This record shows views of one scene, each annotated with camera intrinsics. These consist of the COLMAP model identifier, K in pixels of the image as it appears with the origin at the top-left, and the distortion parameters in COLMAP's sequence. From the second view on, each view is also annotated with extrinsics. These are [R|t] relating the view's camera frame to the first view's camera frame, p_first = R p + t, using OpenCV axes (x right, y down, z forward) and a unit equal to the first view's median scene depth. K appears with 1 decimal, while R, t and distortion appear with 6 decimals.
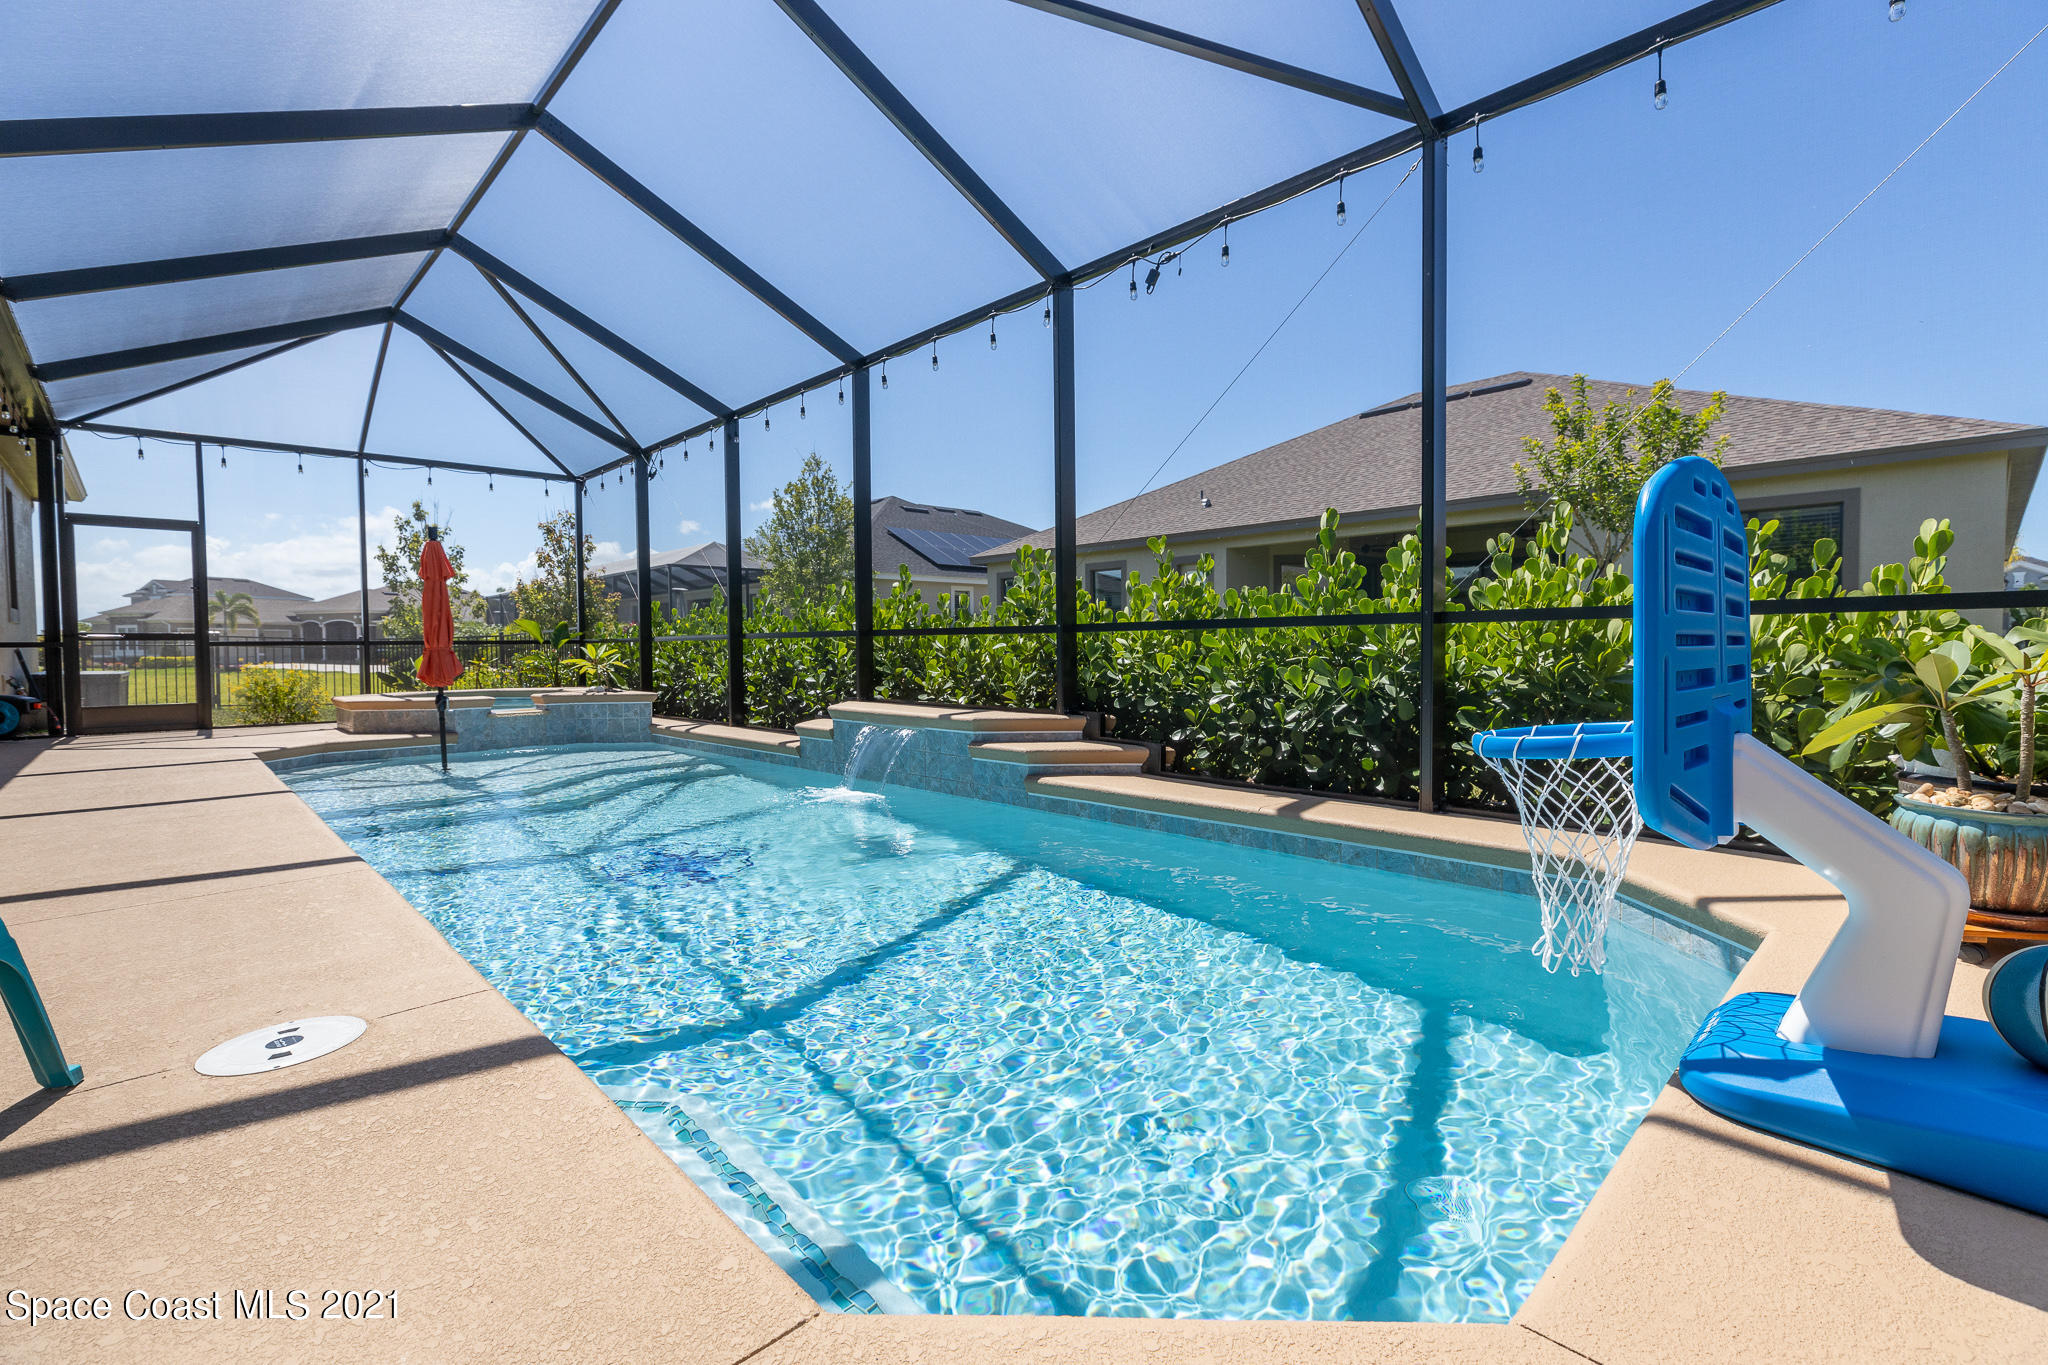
lens RADIAL K [[920.0, 0, 1022.9], [0, 920.0, 663.2], [0, 0, 1]] dist [0.001106, 0.000044]
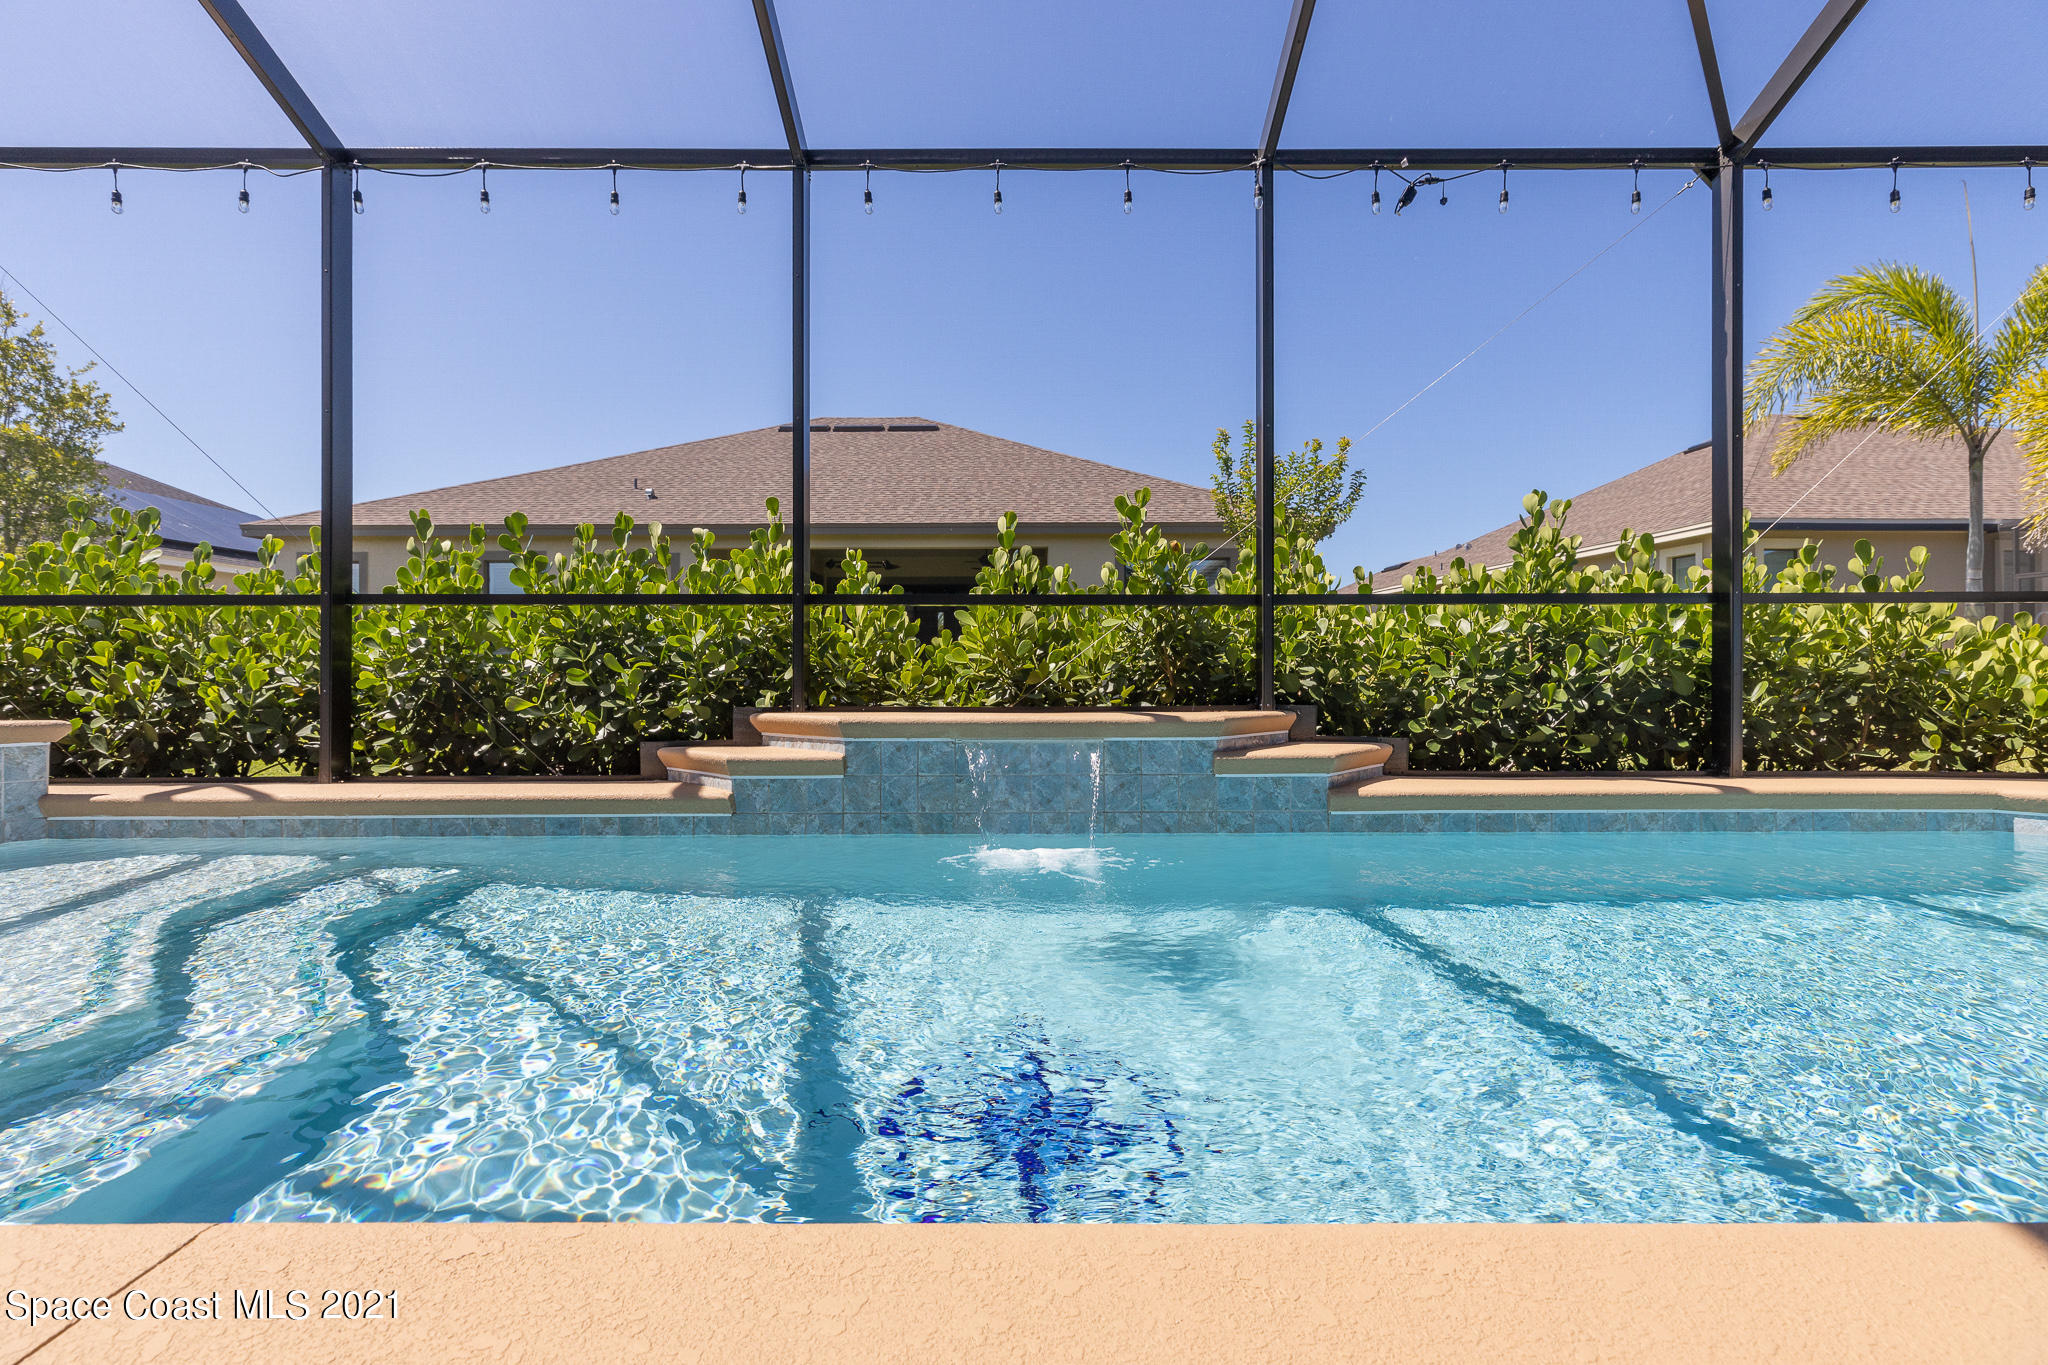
lens RADIAL K [[951.9, 0, 1024.0], [0, 951.9, 682.5], [0, 0, 1]] dist [0.002111, 0.000830]
pose [[0.685140, 0.005763, 0.728389, -0.398675], [0.008684, 0.999833, -0.016079, 0.024449], [-0.728360, 0.017342, 0.684975, 0.350992]]
